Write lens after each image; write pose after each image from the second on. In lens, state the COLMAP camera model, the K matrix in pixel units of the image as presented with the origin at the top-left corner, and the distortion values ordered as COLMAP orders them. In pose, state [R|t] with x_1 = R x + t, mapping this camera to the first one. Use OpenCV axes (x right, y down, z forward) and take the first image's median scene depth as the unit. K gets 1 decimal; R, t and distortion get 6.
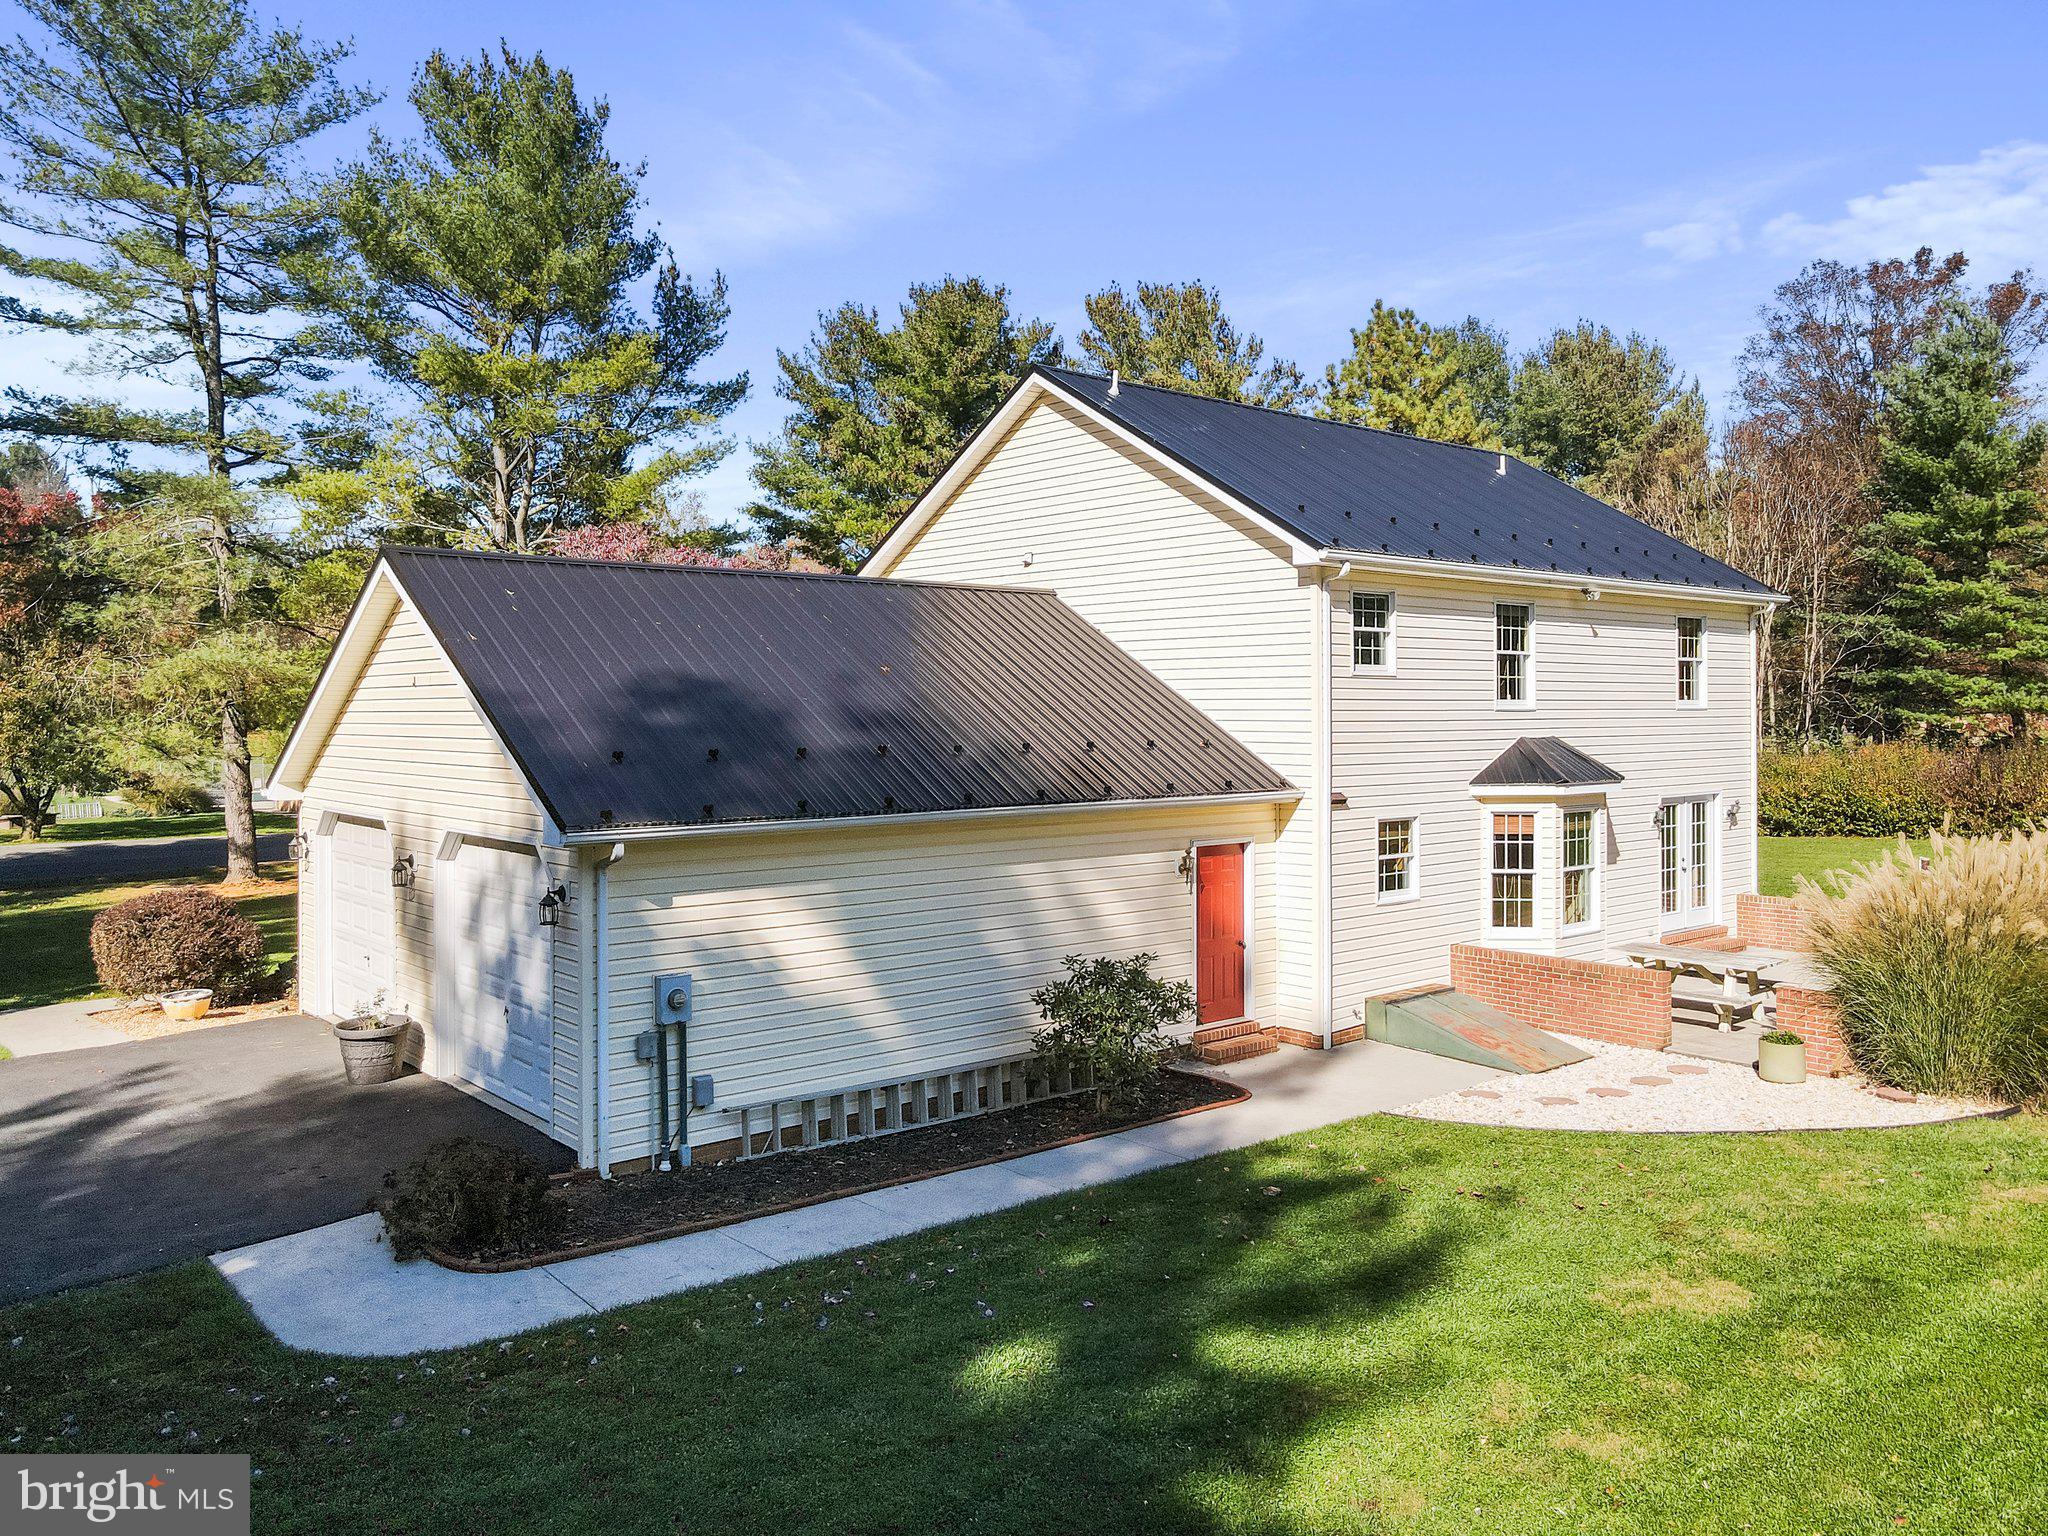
lens RADIAL K [[1525.1, 0, 1005.2], [0, 1525.1, 704.1], [0, 0, 1]] dist [0.050312, 0.007976]
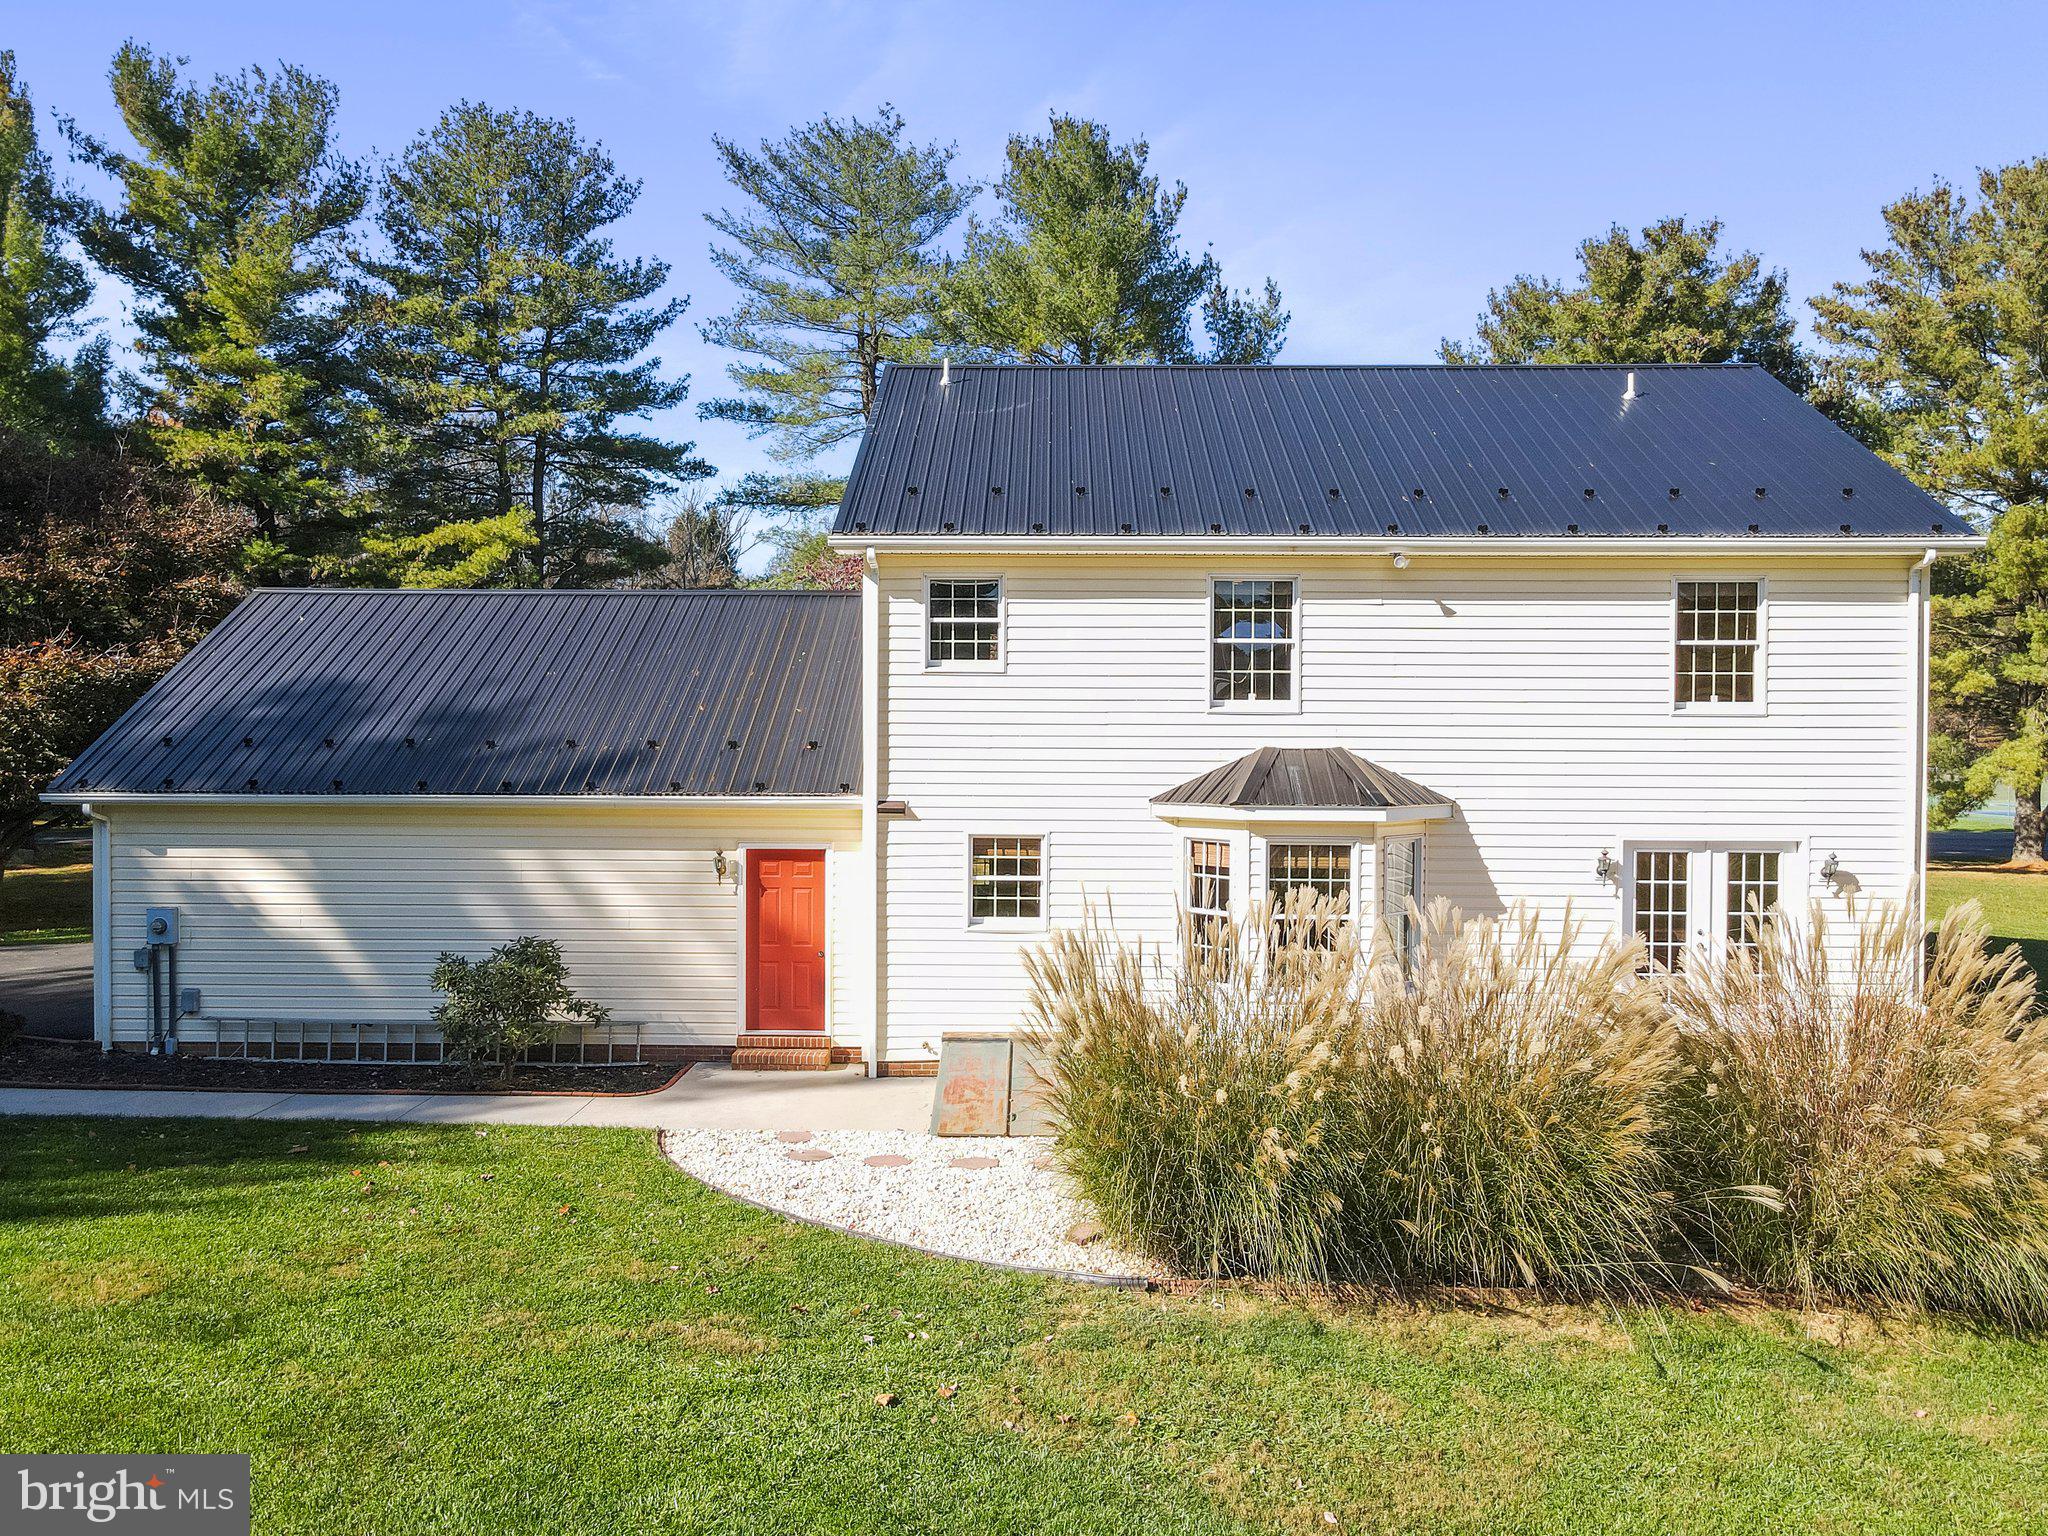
lens RADIAL K [[1508.9, 0, 1018.8], [0, 1508.9, 754.5], [0, 0, 1]] dist [0.018130, 0.002377]
pose [[0.752526, 0.020131, -0.658255, 0.779230], [-0.005644, 0.999693, 0.024121, 0.007216], [0.658539, -0.014437, 0.752408, 0.335252]]
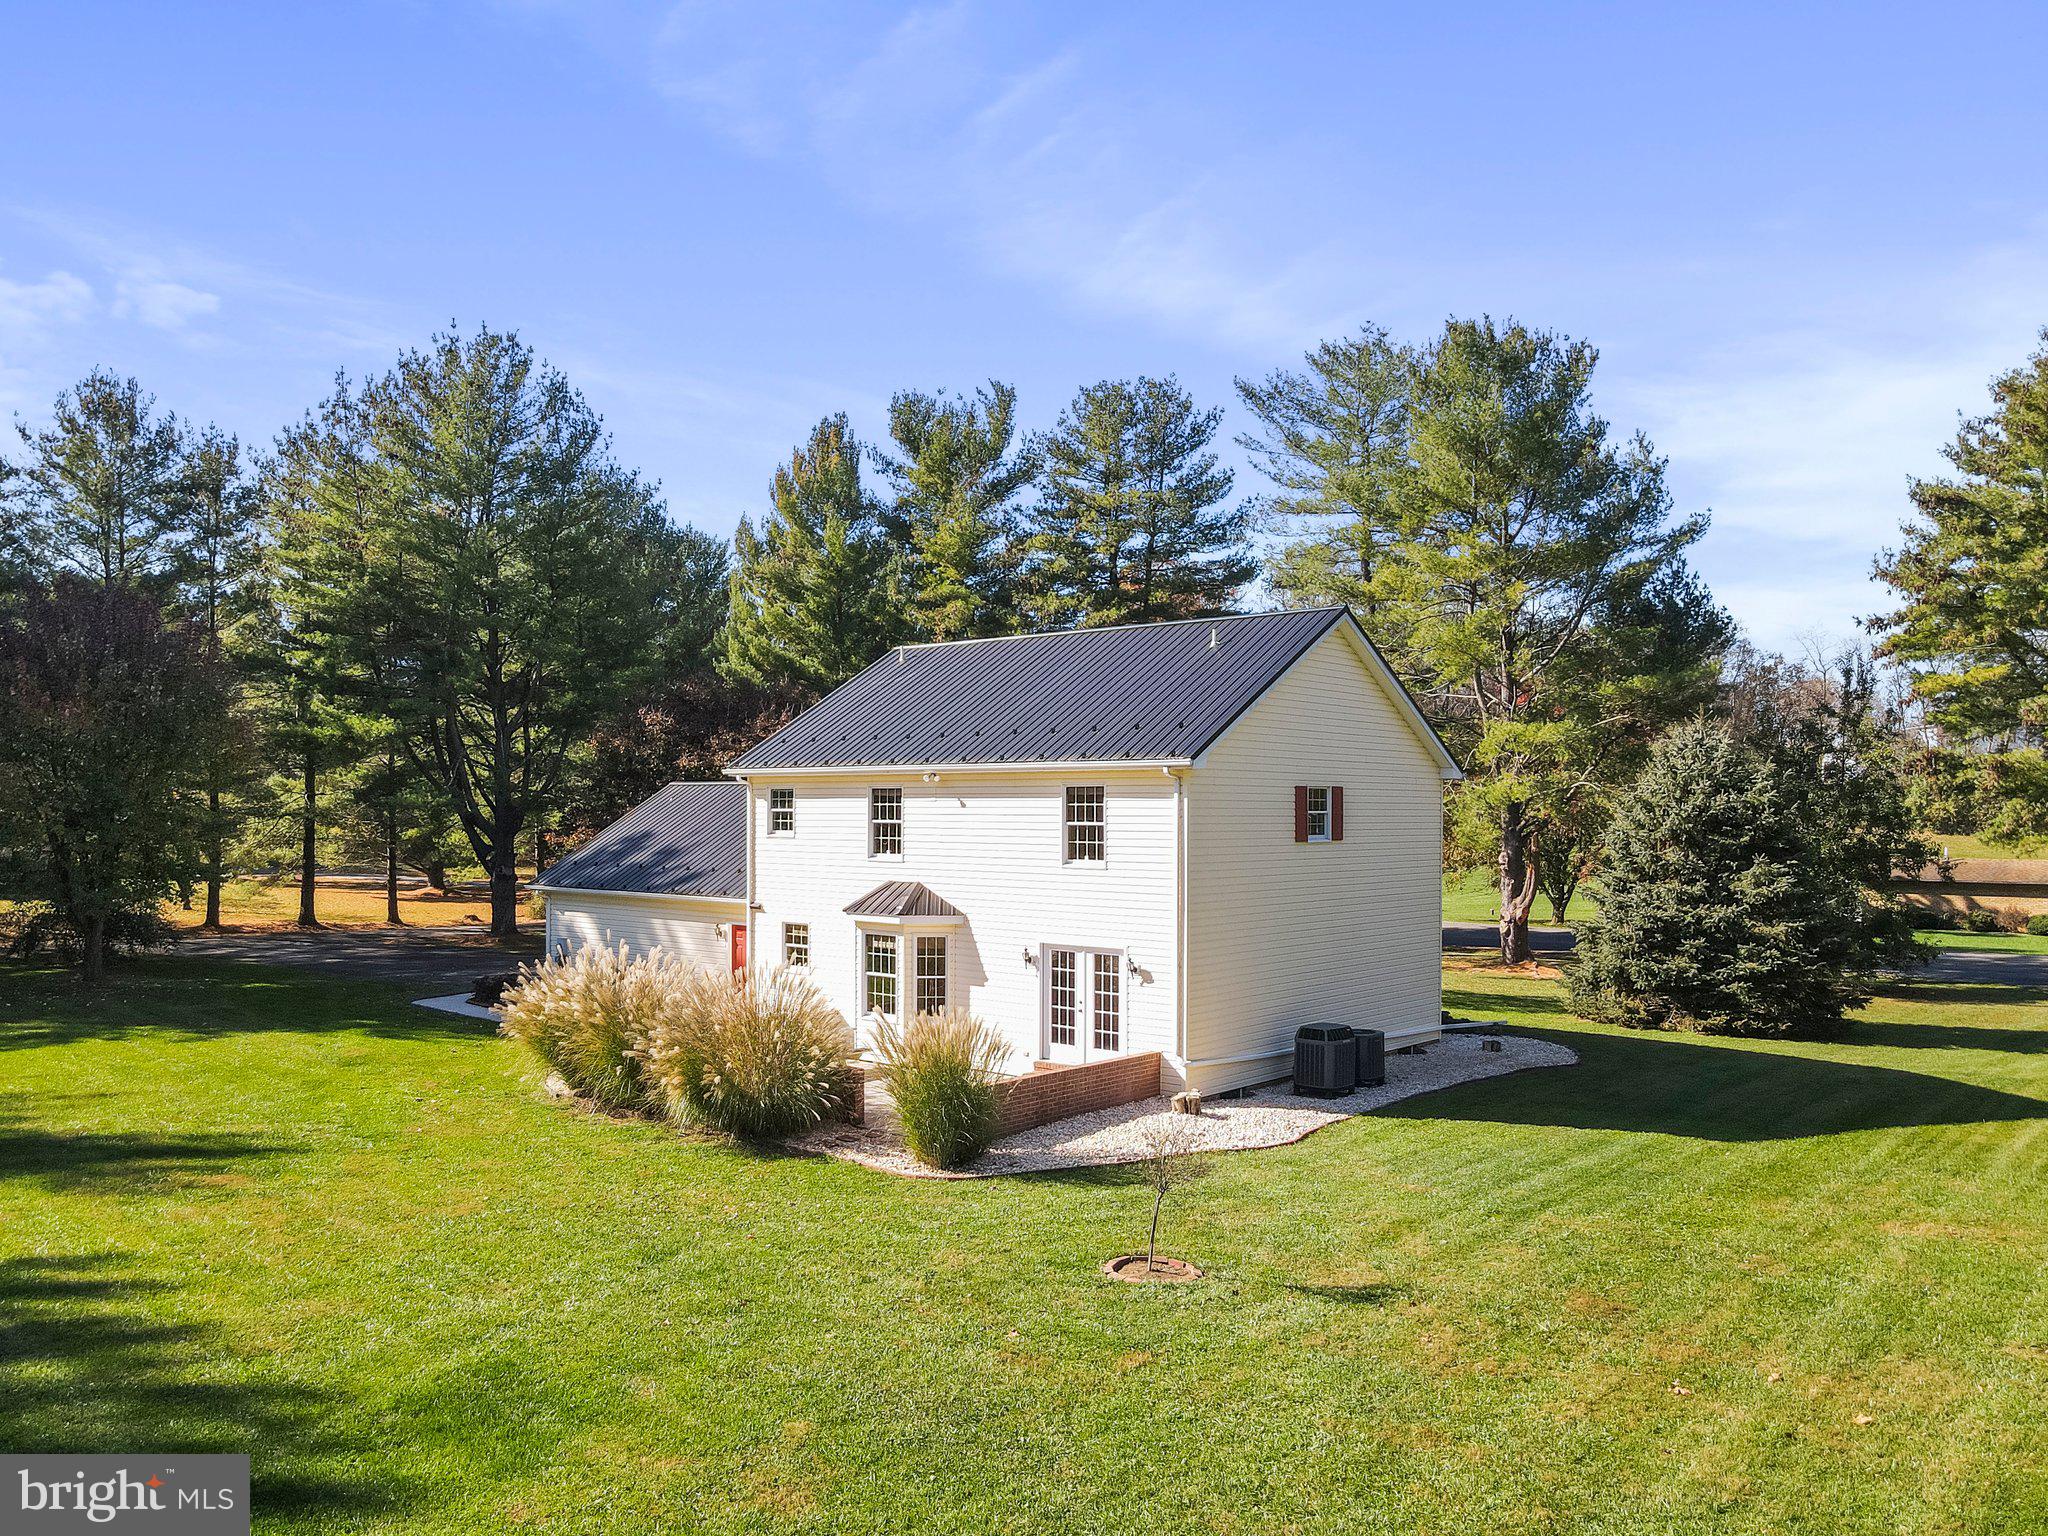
lens RADIAL K [[1508.9, 0, 1018.8], [0, 1508.9, 754.5], [0, 0, 1]] dist [0.018130, 0.002377]
pose [[0.160442, -0.026753, -0.986683, 1.809101], [0.003789, 0.999642, -0.026488, -0.060281], [0.987038, 0.000511, 0.160486, 0.919310]]
